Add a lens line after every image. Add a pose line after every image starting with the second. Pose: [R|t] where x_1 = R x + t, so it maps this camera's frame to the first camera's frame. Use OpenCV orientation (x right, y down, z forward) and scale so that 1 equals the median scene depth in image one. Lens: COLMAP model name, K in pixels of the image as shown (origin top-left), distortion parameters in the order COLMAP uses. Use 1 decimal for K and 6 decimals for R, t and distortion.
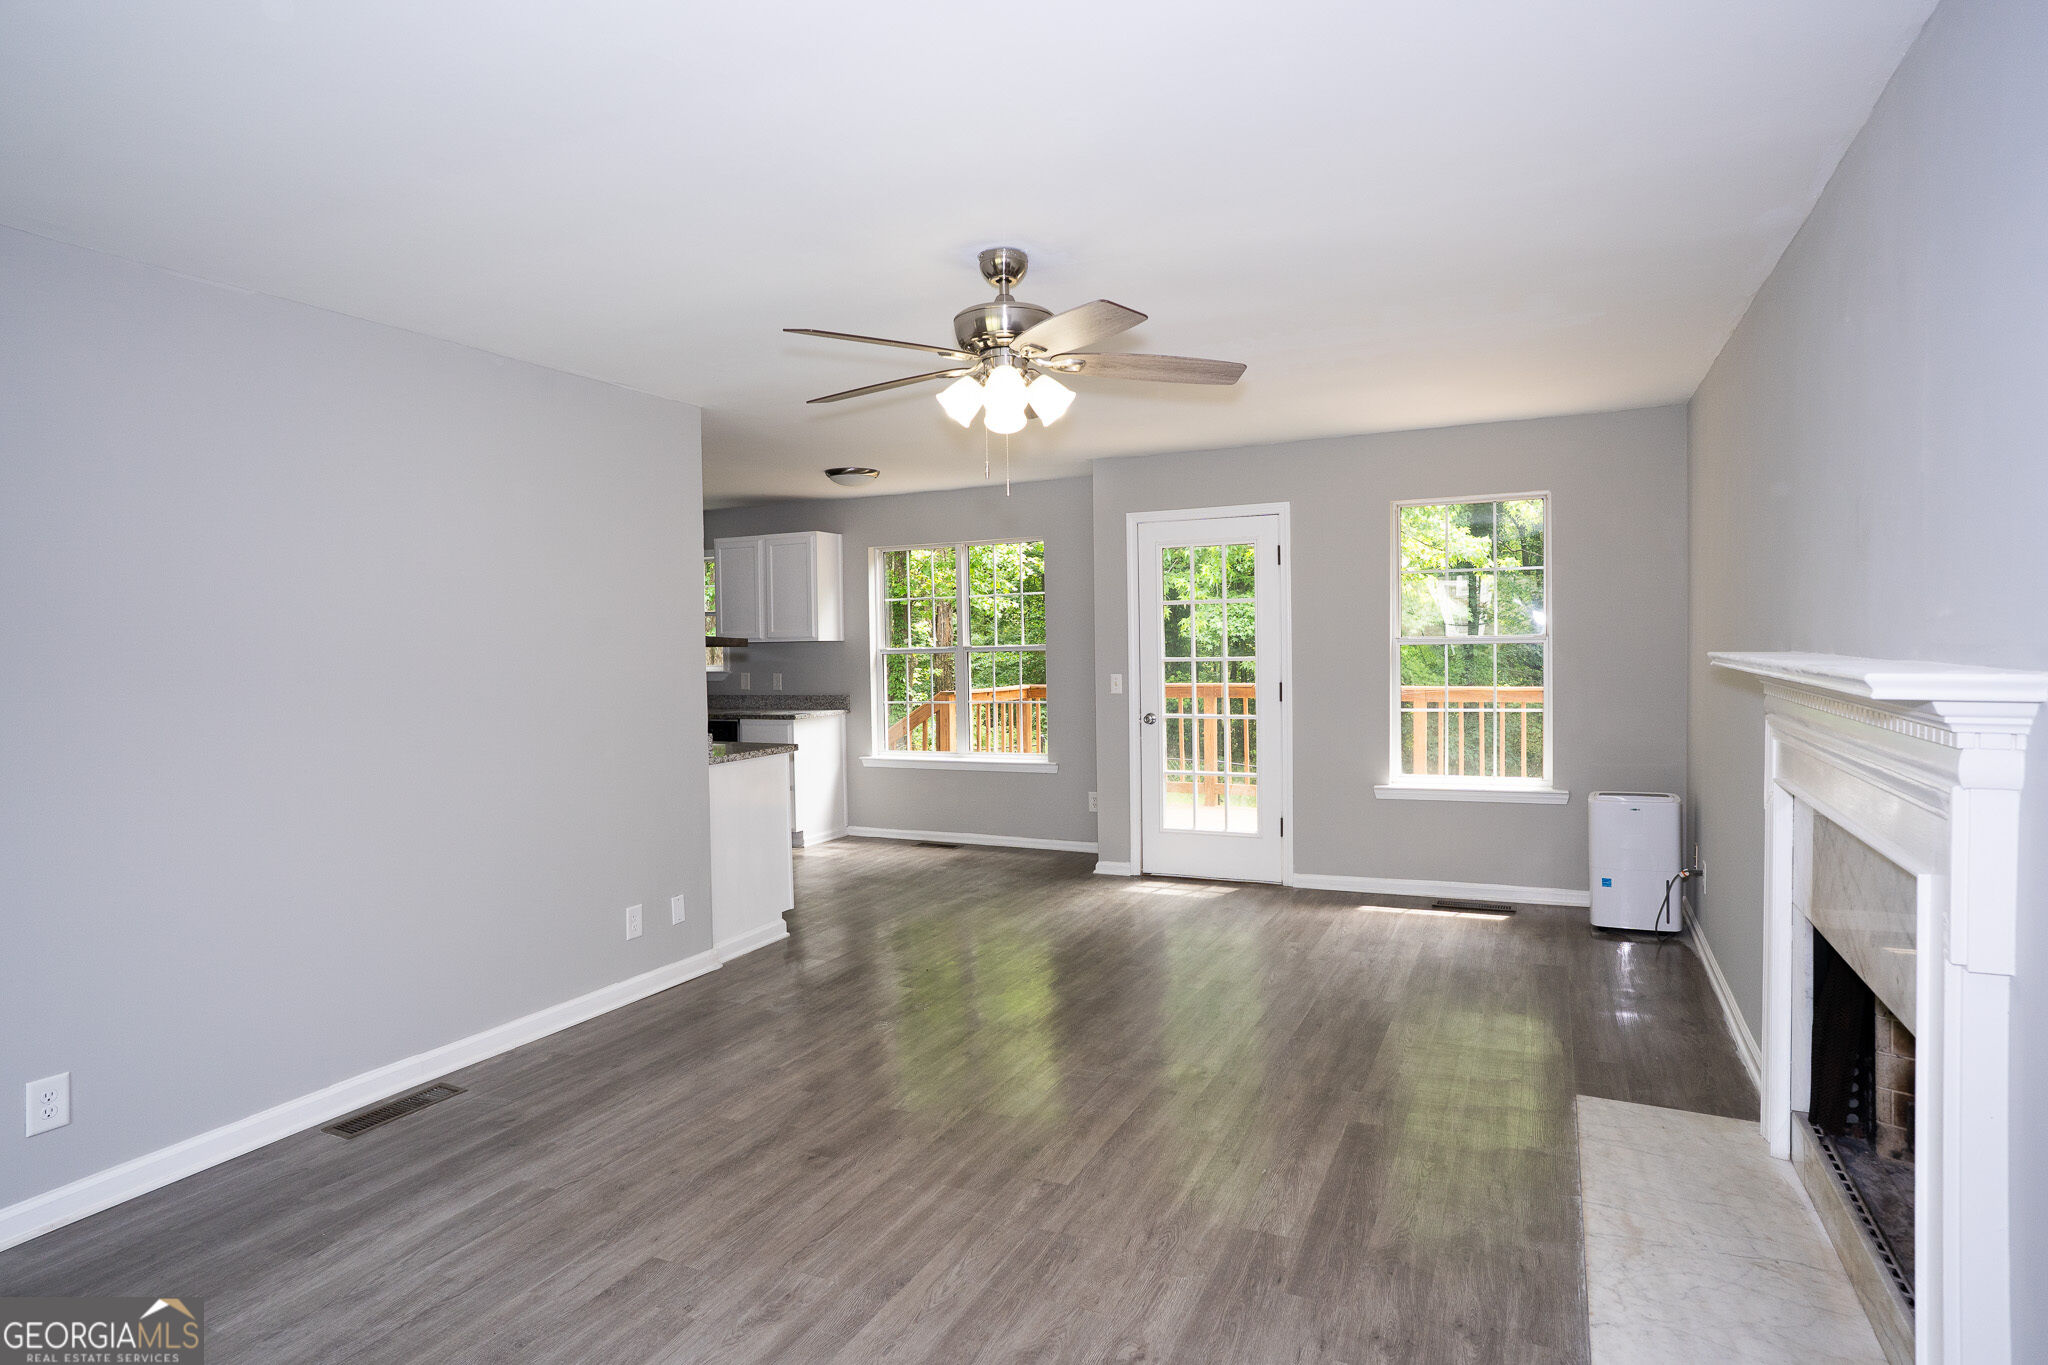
lens RADIAL K [[1120.8, 0, 1017.0], [0, 1120.8, 674.3], [0, 0, 1]] dist [-0.038995, 0.018559]
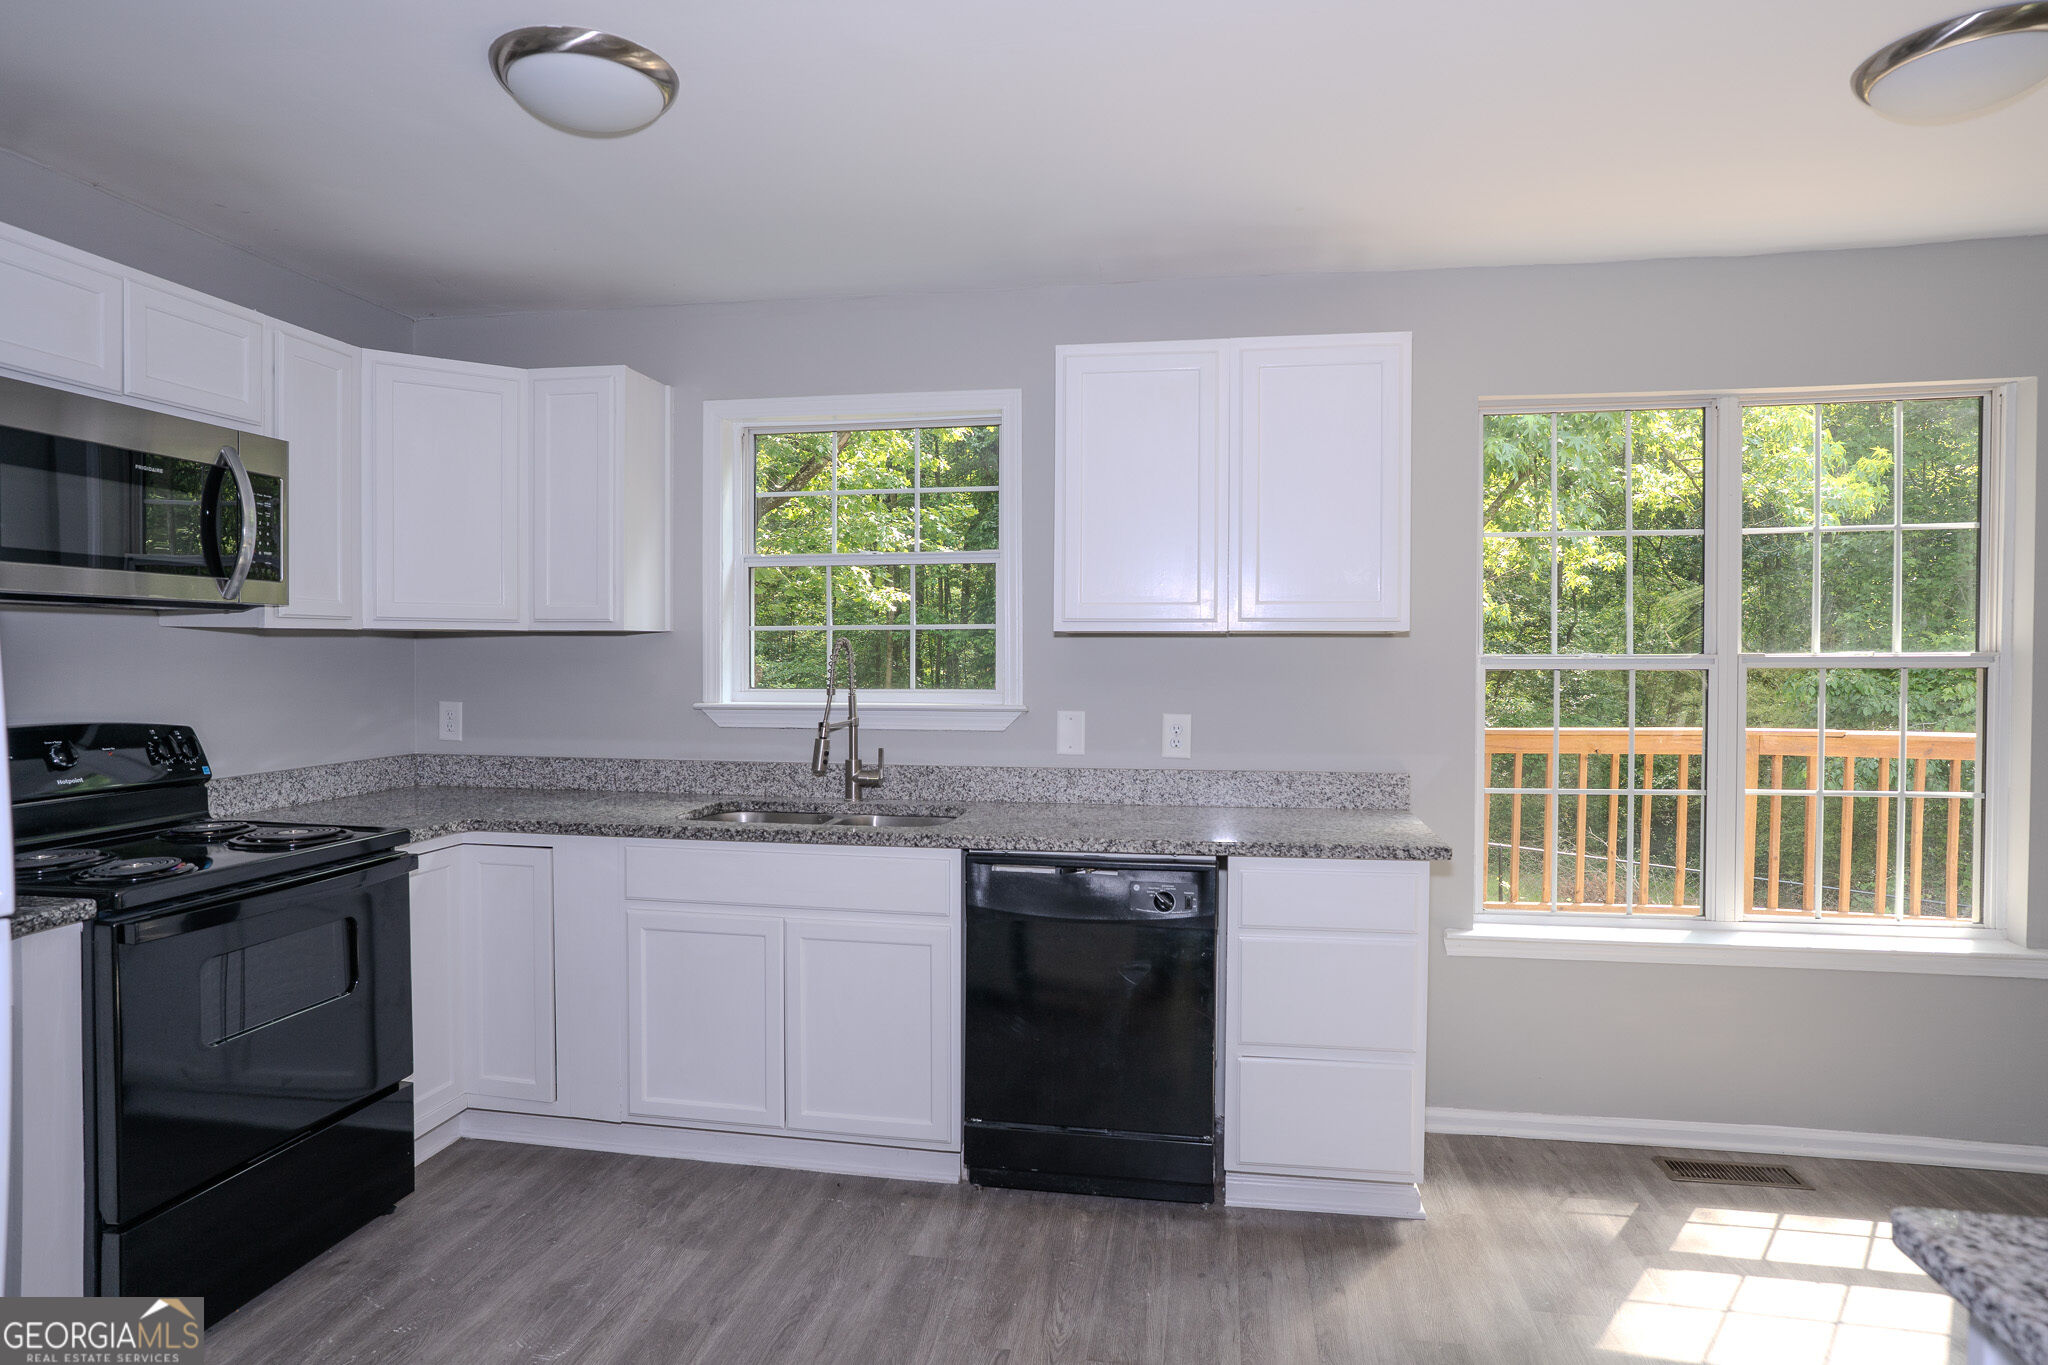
lens RADIAL K [[1166.6, 0, 1017.8], [0, 1166.6, 674.3], [0, 0, 1]] dist [-0.024731, 0.002536]
pose [[0.963202, 0.012958, 0.268465, -0.946573], [-0.009295, 0.999846, -0.014910, -0.020848], [-0.268617, 0.011866, 0.963174, 1.569566]]
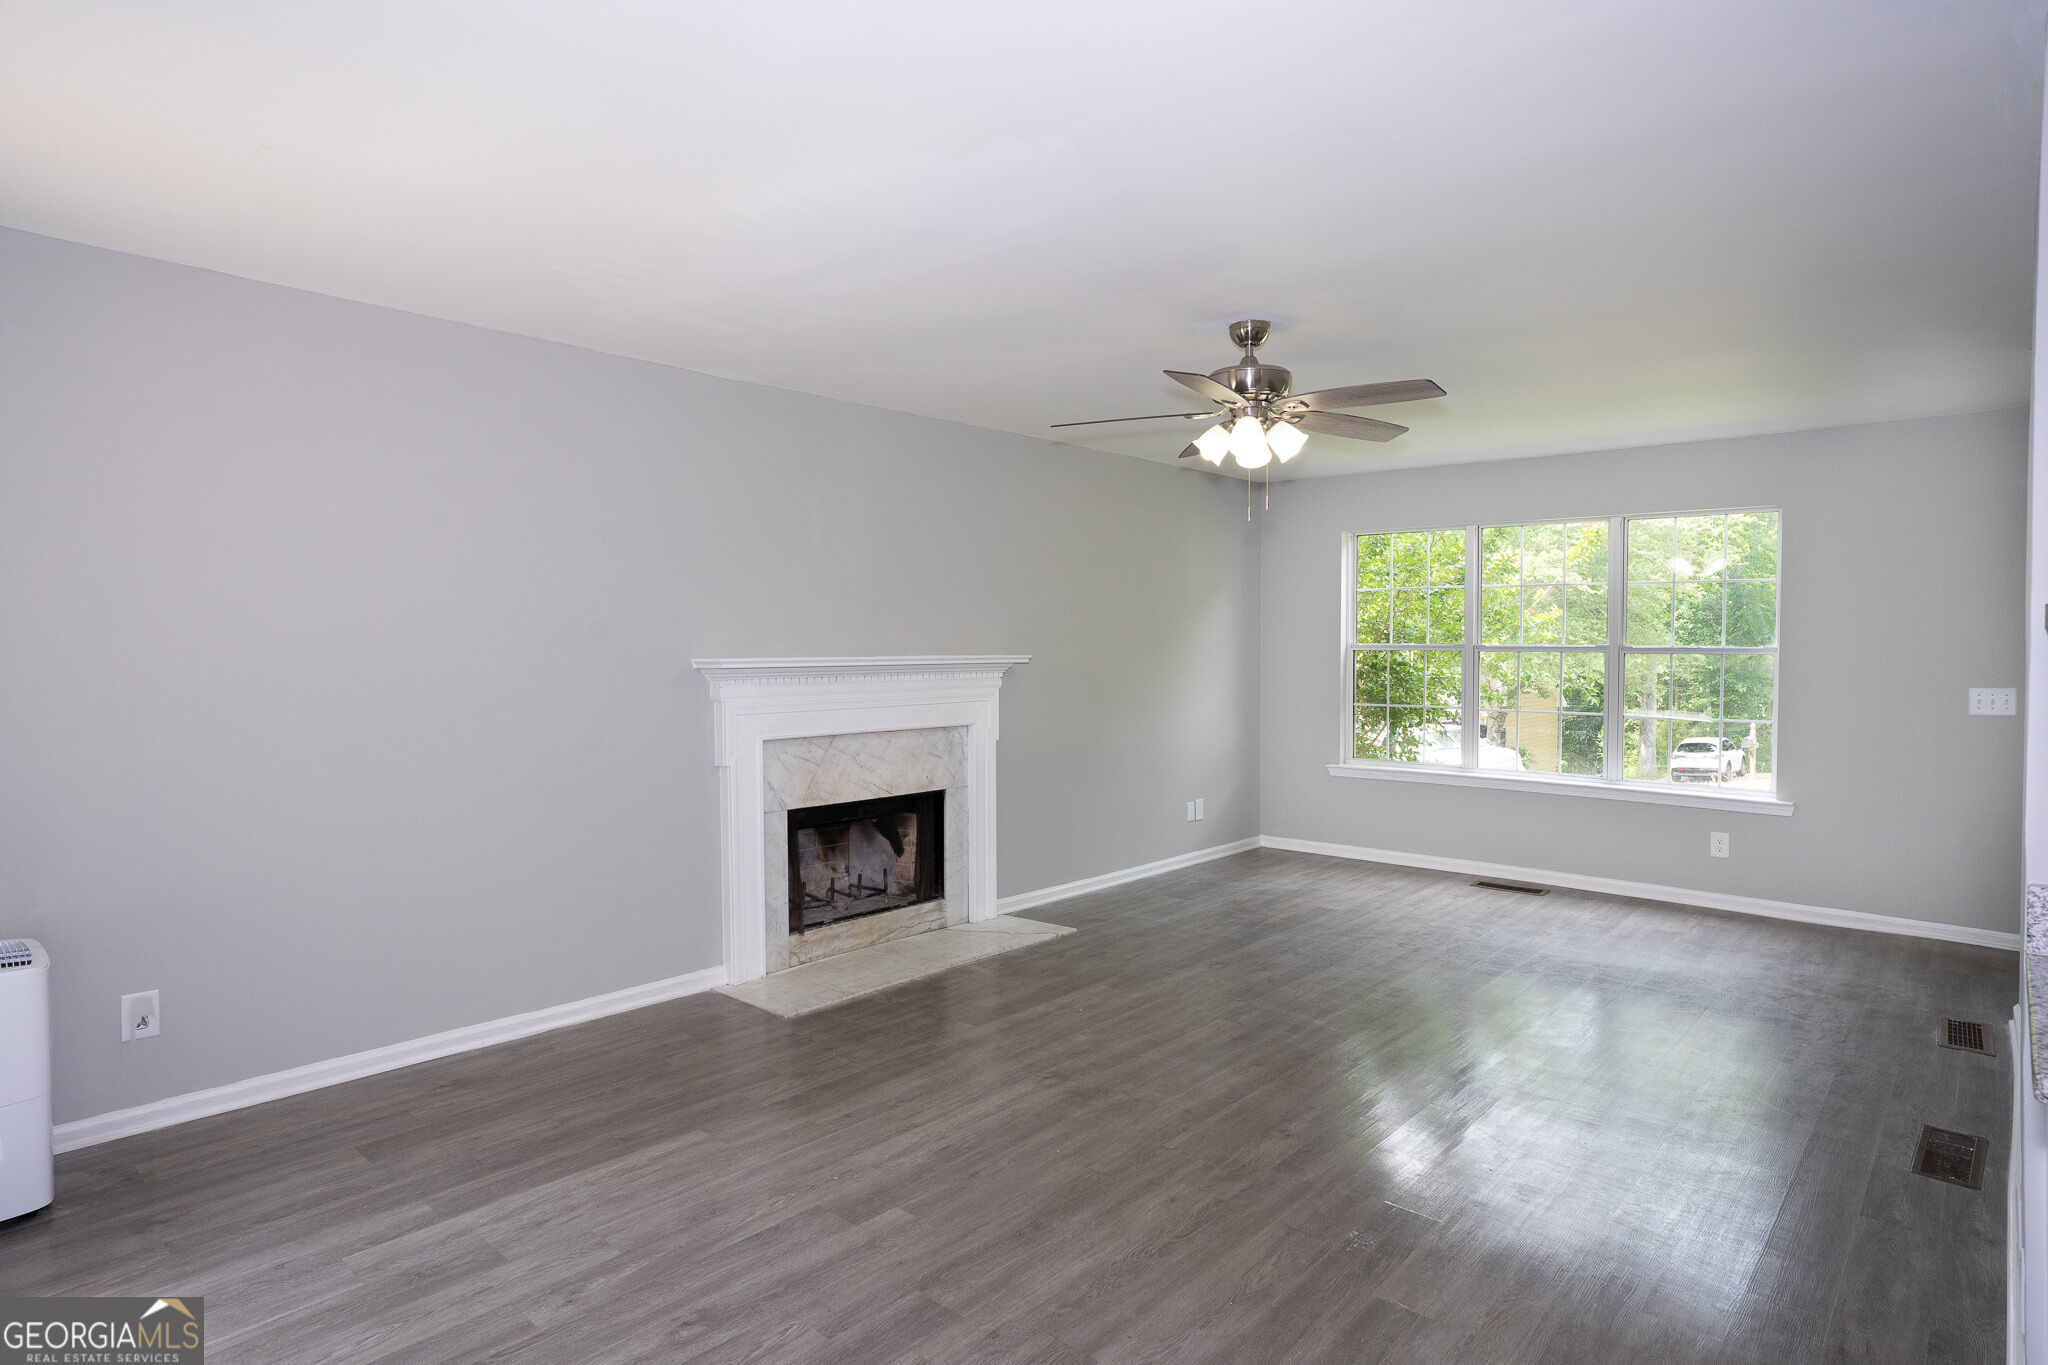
lens RADIAL K [[1120.8, 0, 1017.1], [0, 1120.8, 683.1], [0, 0, 1]] dist [-0.038995, 0.018559]
pose [[-0.959398, 0.009042, 0.281911, -0.096323], [0.025288, 0.998218, 0.054042, -0.050035], [-0.280920, 0.058977, -0.957917, 2.054227]]
